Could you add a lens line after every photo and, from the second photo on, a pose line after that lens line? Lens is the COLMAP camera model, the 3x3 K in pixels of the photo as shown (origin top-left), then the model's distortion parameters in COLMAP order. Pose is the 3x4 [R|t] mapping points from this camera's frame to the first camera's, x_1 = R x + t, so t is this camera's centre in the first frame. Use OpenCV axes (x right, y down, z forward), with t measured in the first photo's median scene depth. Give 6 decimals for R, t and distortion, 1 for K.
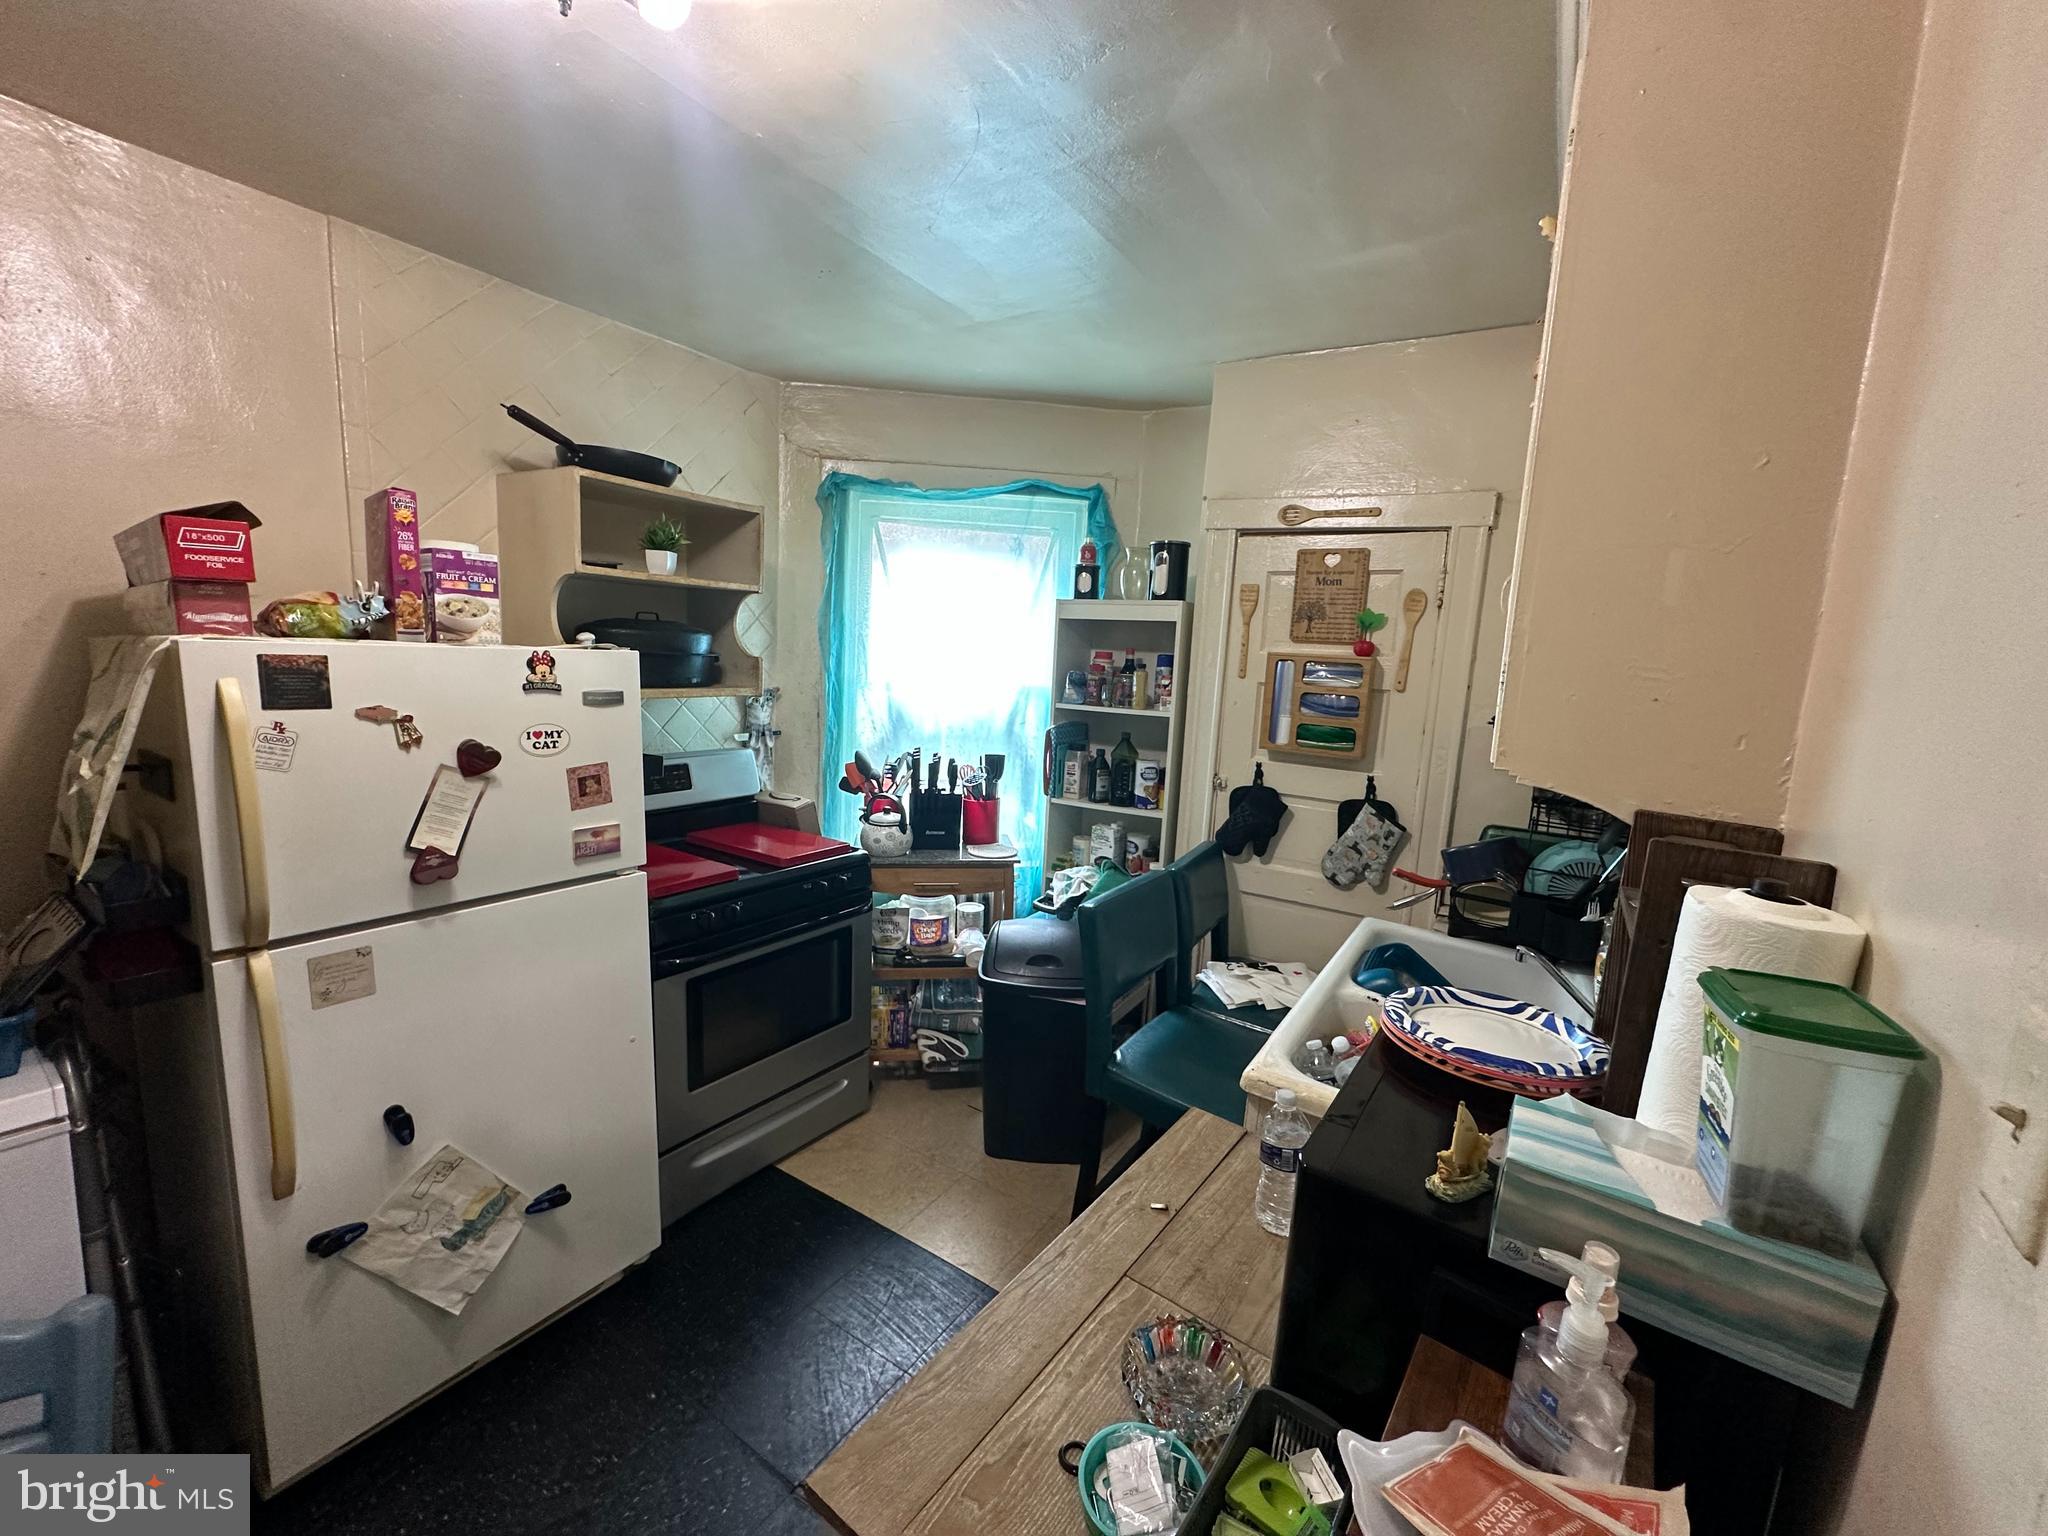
lens RADIAL K [[817.2, 0, 1021.4], [0, 817.2, 768.1], [0, 0, 1]] dist [-0.005071, 0.000817]
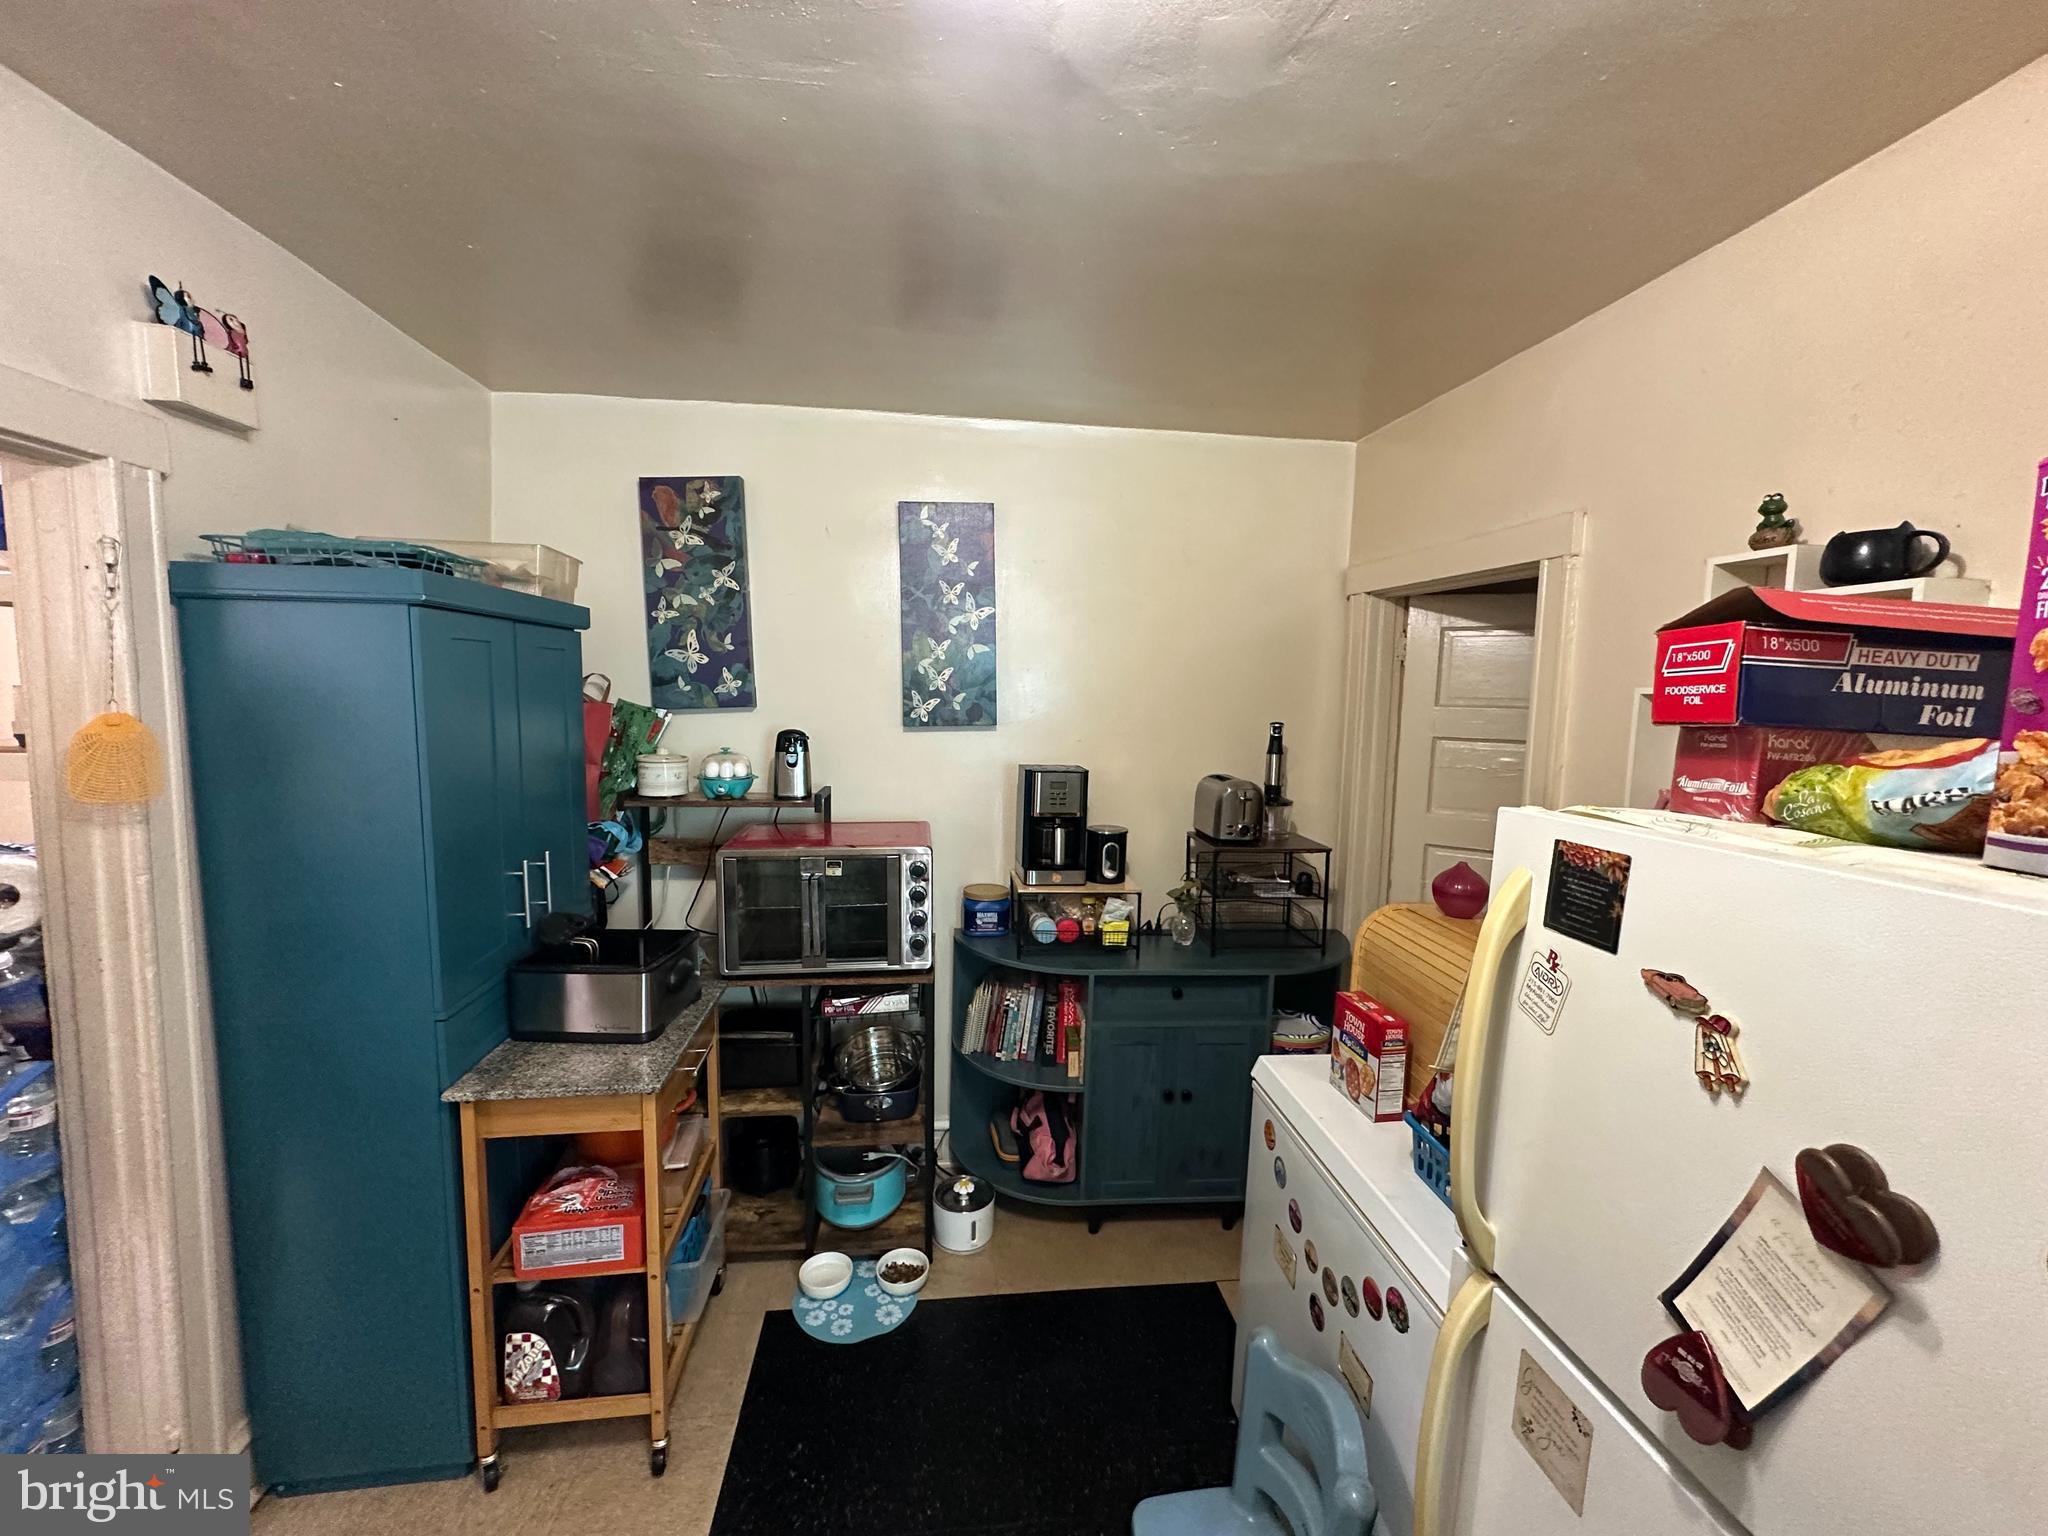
lens RADIAL K [[817.2, 0, 1021.4], [0, 817.2, 768.1], [0, 0, 1]] dist [-0.005071, 0.000817]
pose [[-0.768401, -0.013898, -0.639818, -0.138262], [-0.152797, 0.974834, 0.162329, -0.141824], [0.621460, 0.222496, -0.751187, 0.737436]]
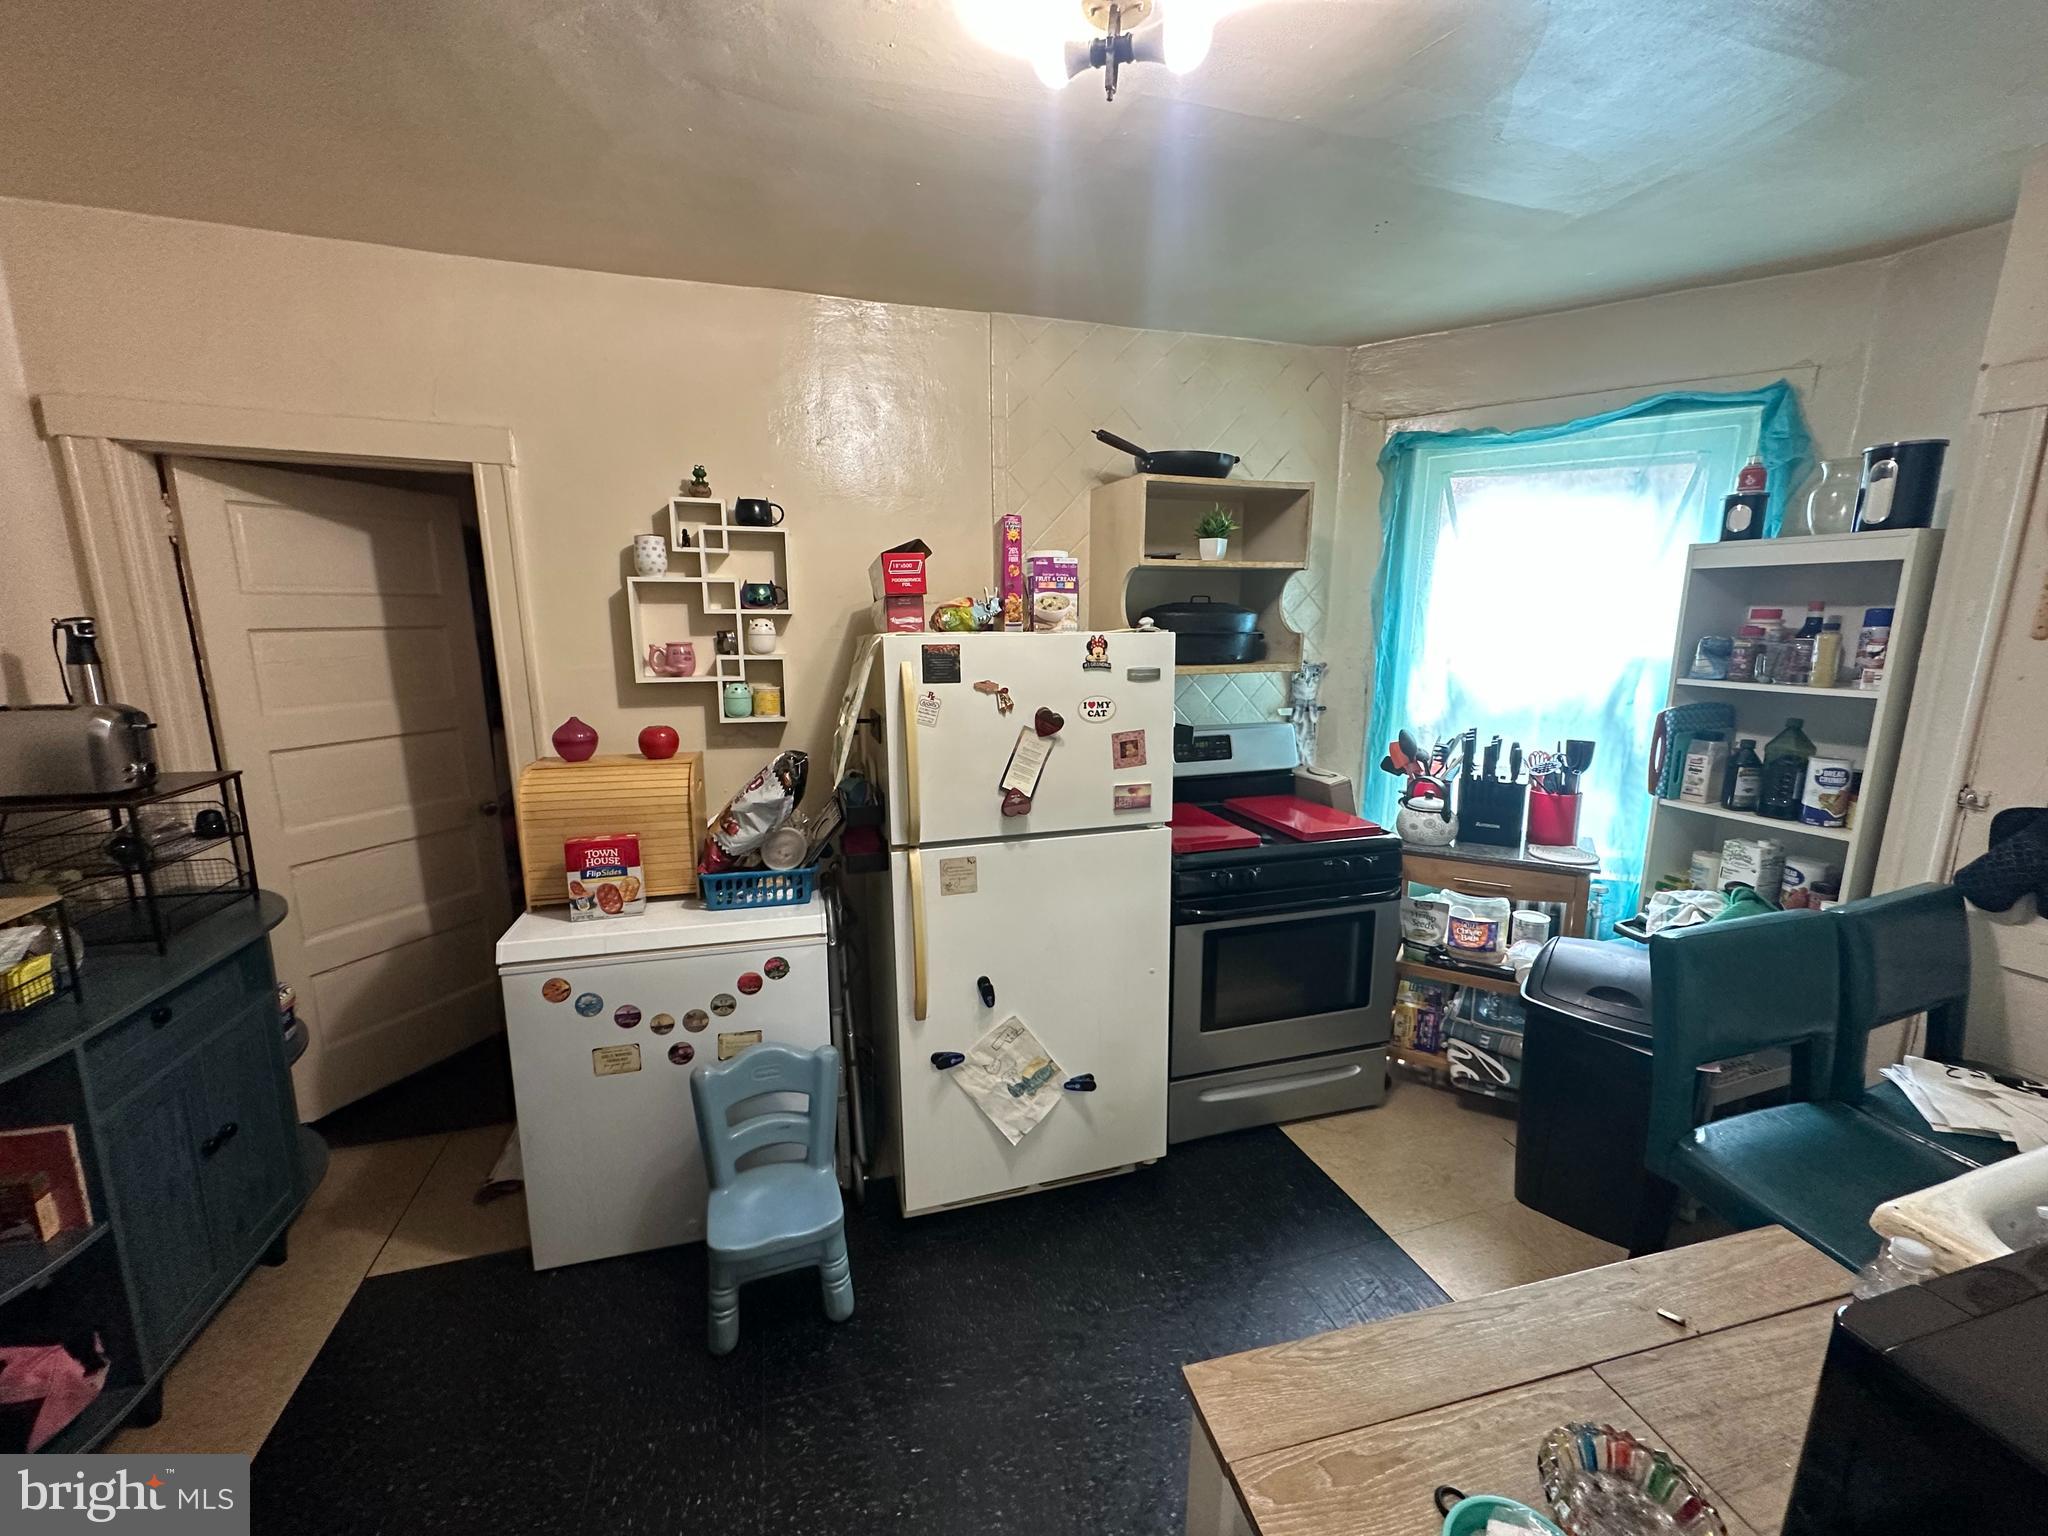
lens RADIAL K [[817.2, 0, 1021.4], [0, 817.2, 768.1], [0, 0, 1]] dist [-0.005071, 0.000817]
pose [[0.768663, 0.069423, -0.635876, 0.083765], [-0.050175, 0.997574, 0.048259, -0.000092], [0.637683, -0.005190, 0.770281, -0.004386]]
